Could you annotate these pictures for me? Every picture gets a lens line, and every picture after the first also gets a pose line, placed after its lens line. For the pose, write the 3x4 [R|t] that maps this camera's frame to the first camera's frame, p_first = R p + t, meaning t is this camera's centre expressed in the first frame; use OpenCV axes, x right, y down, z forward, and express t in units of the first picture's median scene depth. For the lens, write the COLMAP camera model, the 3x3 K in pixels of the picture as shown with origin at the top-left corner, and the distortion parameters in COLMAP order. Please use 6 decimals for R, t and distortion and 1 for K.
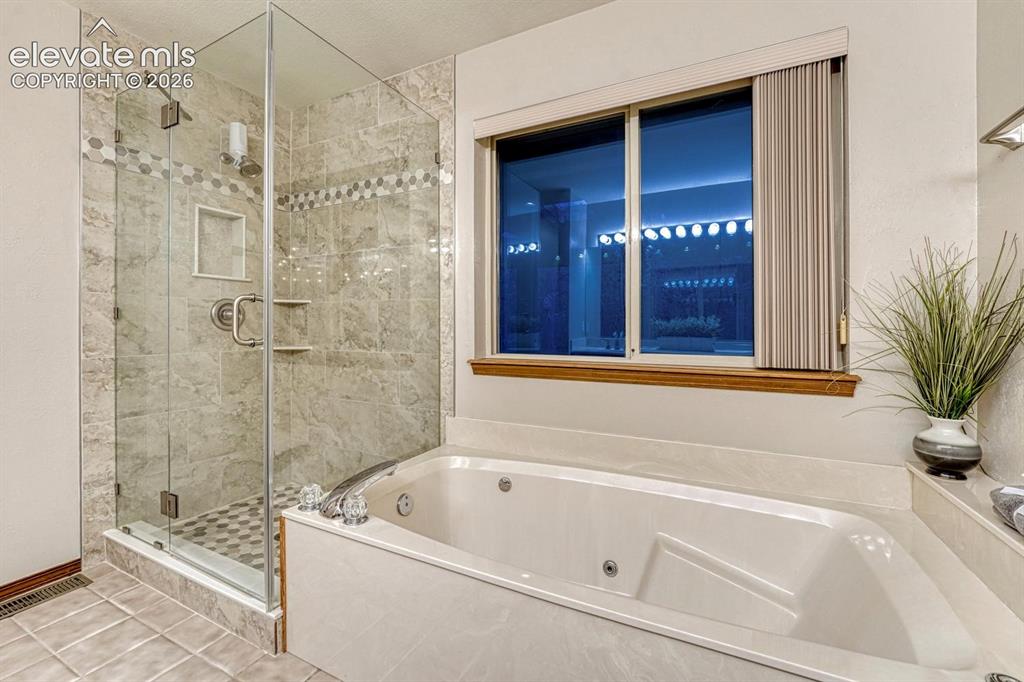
lens RADIAL K [[432.4, 0, 509.3], [0, 432.4, 326.5], [0, 0, 1]] dist [-0.006751, 0.001819]
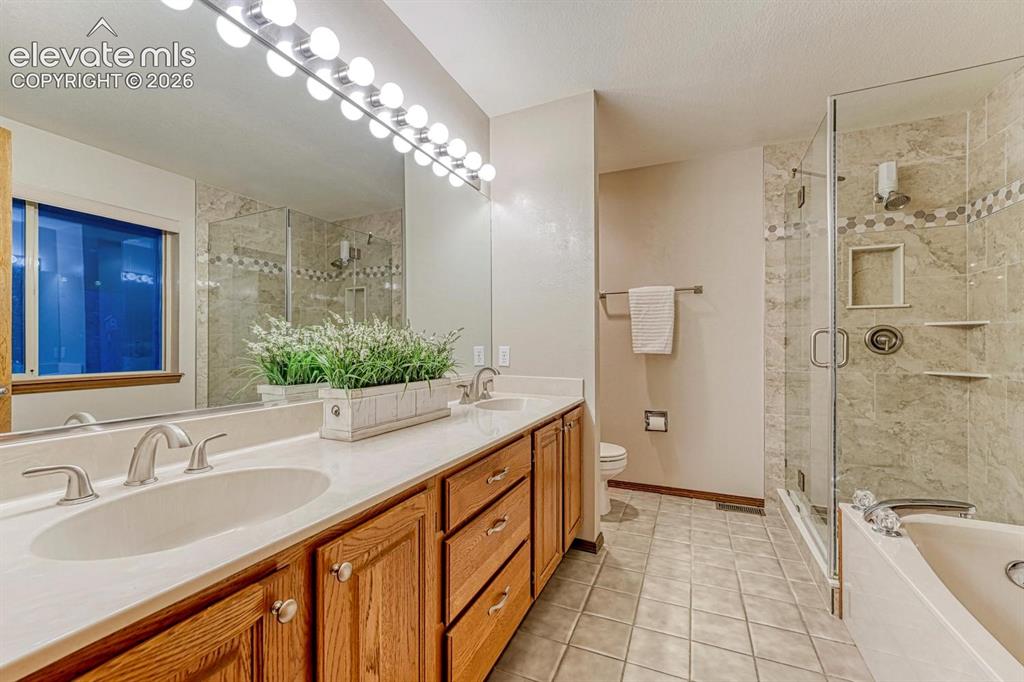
lens RADIAL K [[432.4, 0, 511.2], [0, 432.4, 346.6], [0, 0, 1]] dist [-0.006751, 0.001819]
pose [[0.056033, -0.001843, -0.998427, 0.395814], [-0.000899, 0.999998, -0.001896, -0.007117], [0.998429, 0.001004, 0.056031, -0.000471]]
